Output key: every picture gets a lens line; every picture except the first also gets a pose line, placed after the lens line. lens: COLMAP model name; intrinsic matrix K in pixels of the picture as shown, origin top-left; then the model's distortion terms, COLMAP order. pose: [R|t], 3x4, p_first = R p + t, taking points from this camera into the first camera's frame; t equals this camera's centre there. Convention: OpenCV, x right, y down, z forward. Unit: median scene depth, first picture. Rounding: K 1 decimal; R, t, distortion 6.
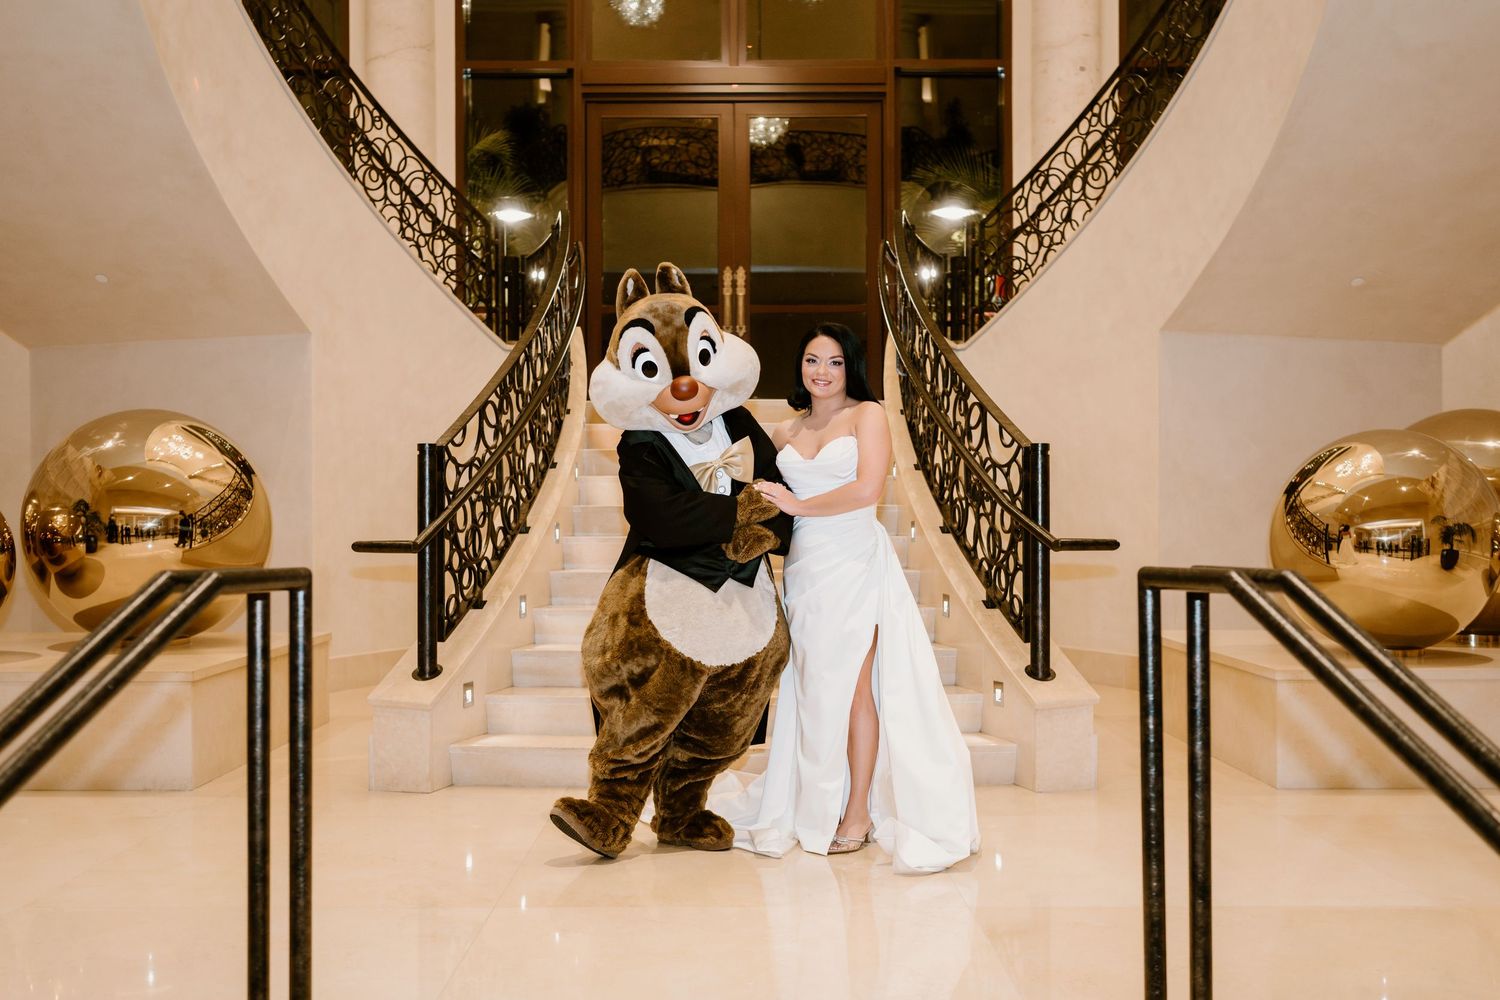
lens RADIAL K [[1470.9, 0, 750.0], [0, 1470.9, 500.0], [0, 0, 1]] dist [0.006833, -0.008702]
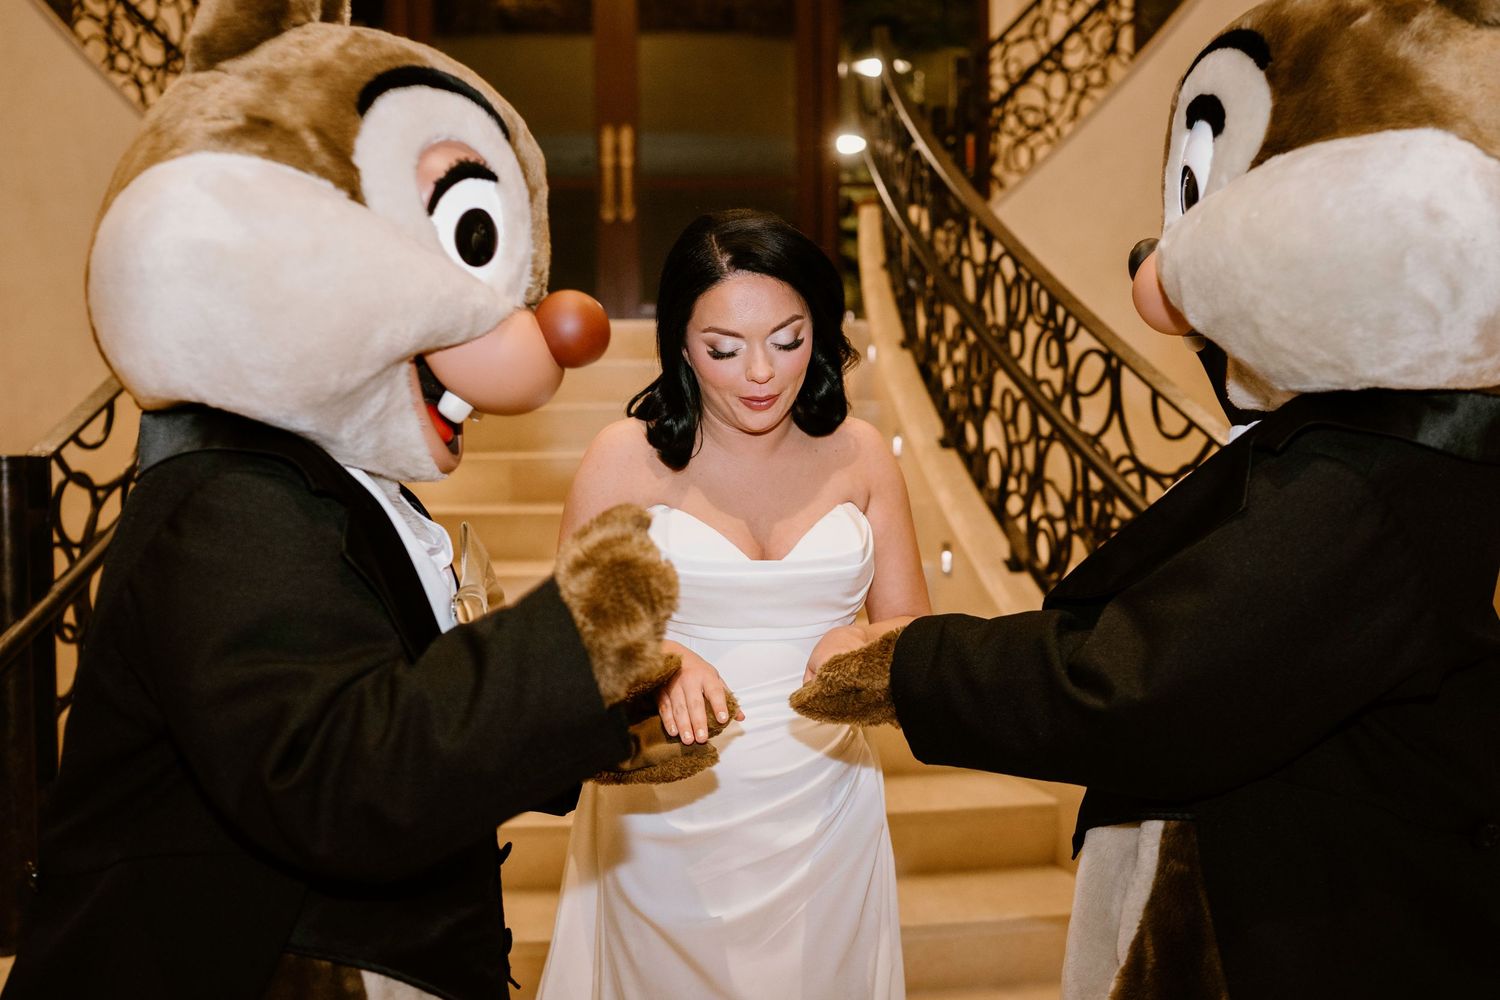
lens RADIAL K [[1594.6, 0, 751.4], [0, 1594.6, 554.4], [0, 0, 1]] dist [-0.032482, -0.018549]
pose [[0.996957, -0.014313, 0.076627, -0.010937], [0.006944, 0.995397, 0.095584, -0.029974], [-0.077643, -0.094761, 0.992468, 0.267143]]
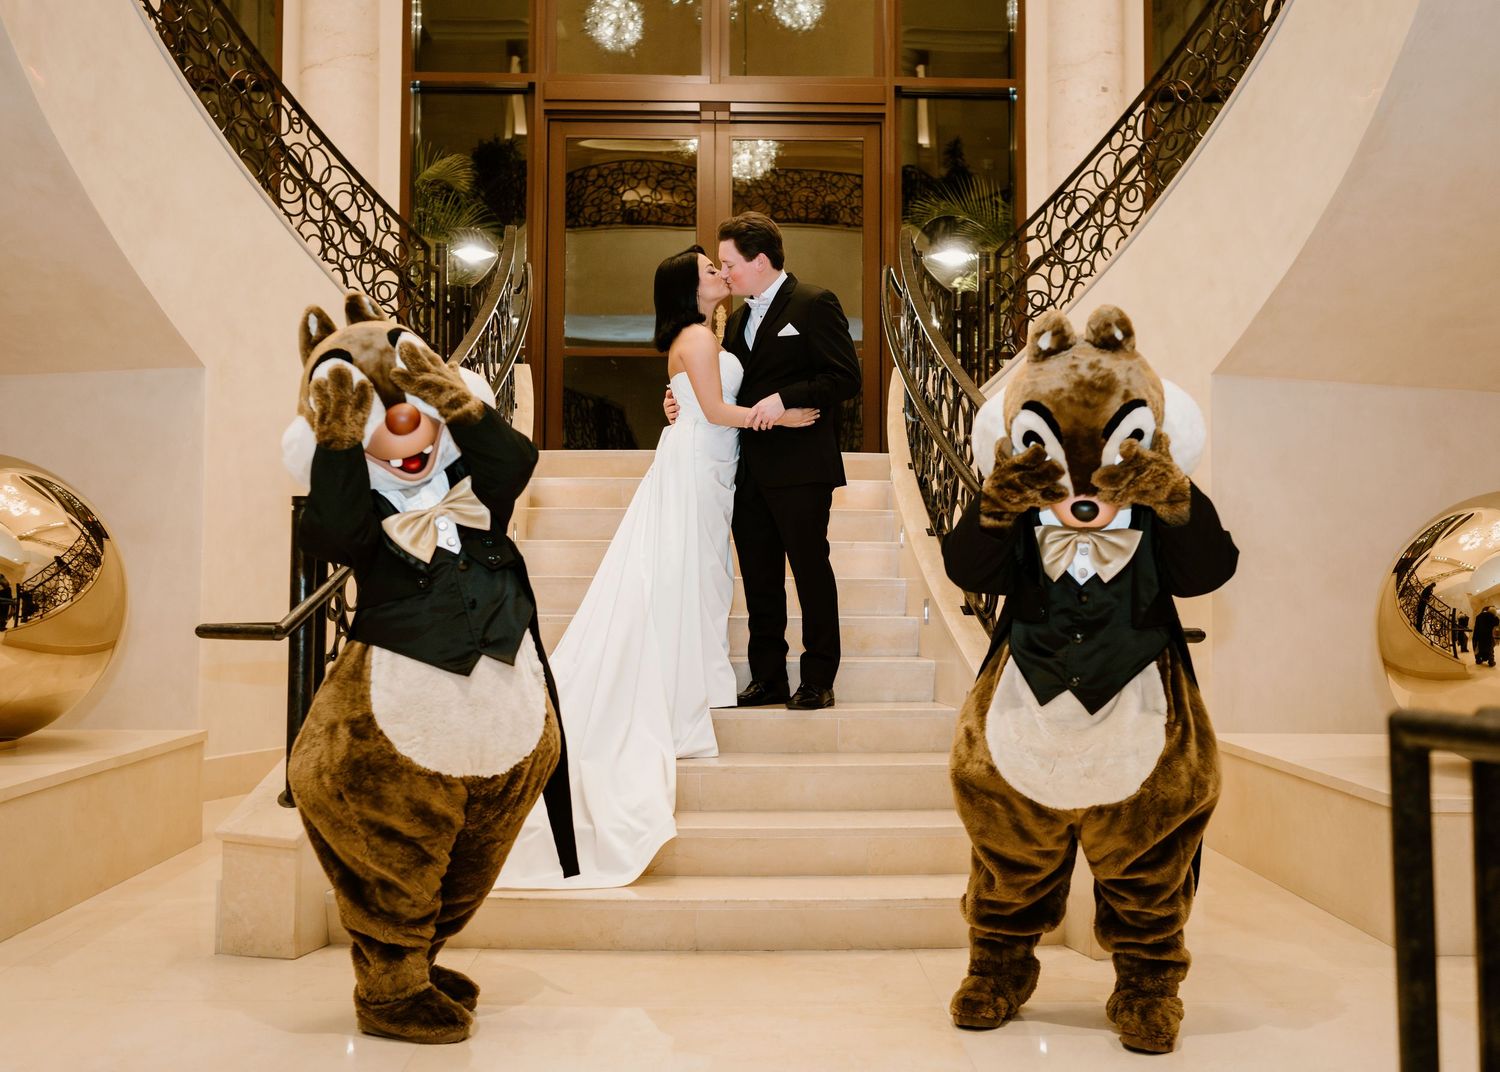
lens RADIAL K [[1543.8, 0, 758.2], [0, 1543.8, 497.0], [0, 0, 1]] dist [0.003233, 0.006014]
pose [[0.999832, 0.008518, 0.016223, 0.002819], [-0.007780, 0.998956, -0.045014, -0.001960], [-0.016589, 0.044880, 0.998855, 0.106485]]
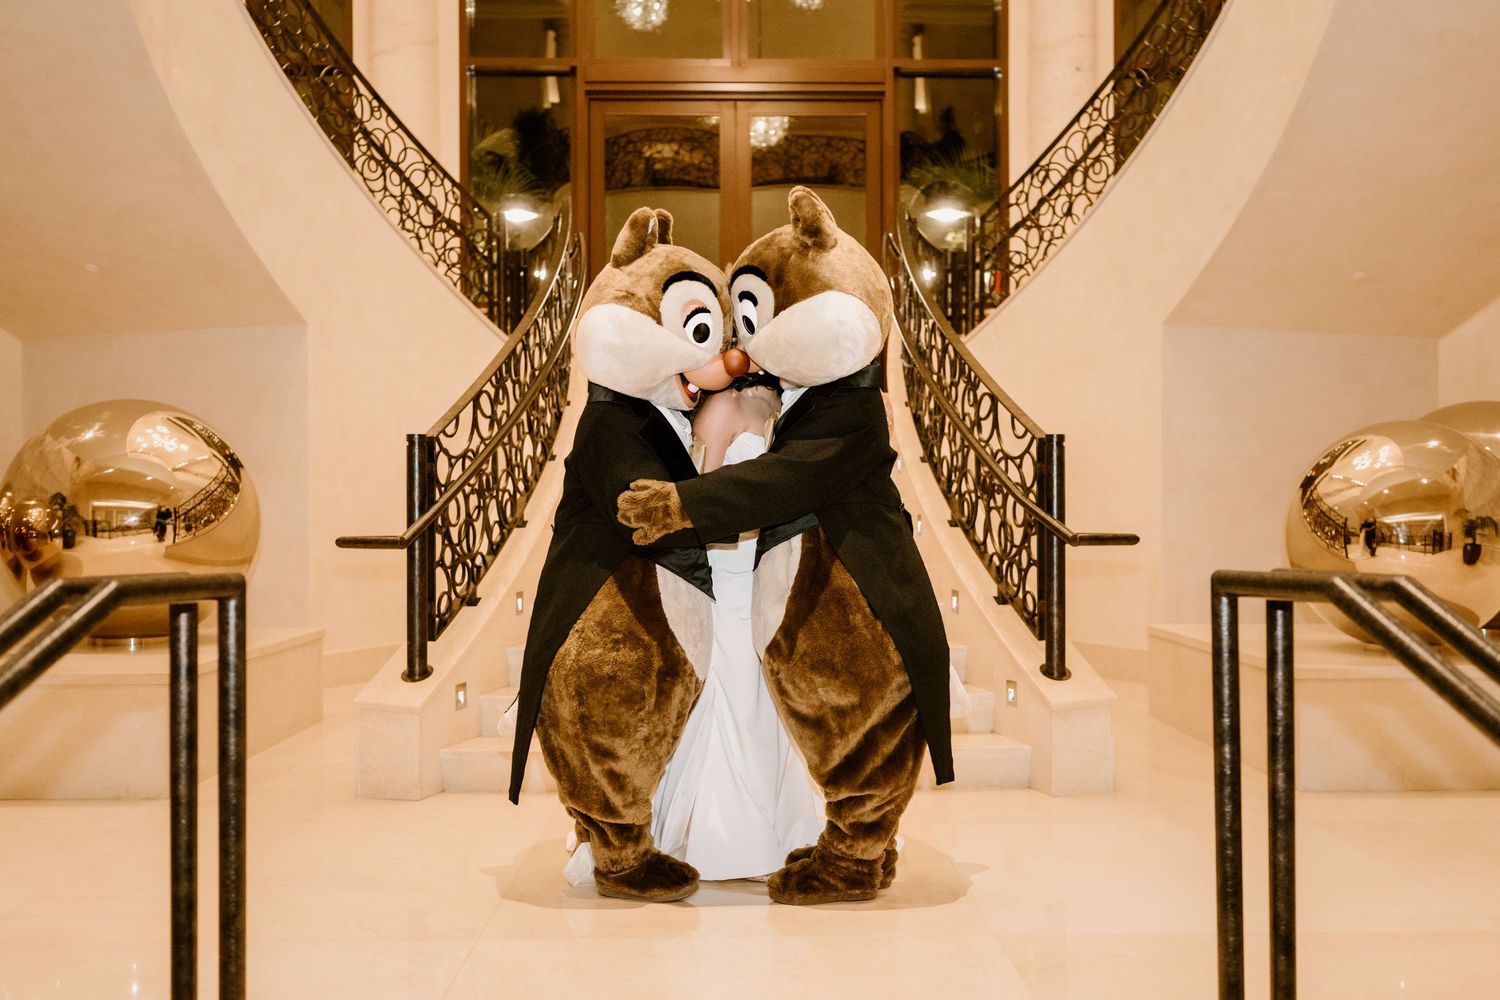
lens RADIAL K [[1399.6, 0, 778.3], [0, 1399.6, 500.8], [0, 0, 1]] dist [0.006272, -0.001034]
pose [[0.999788, -0.000440, 0.020585, -0.001901], [0.000327, 0.999985, 0.005496, 0.000045], [-0.020587, -0.005488, 0.999773, 0.048569]]
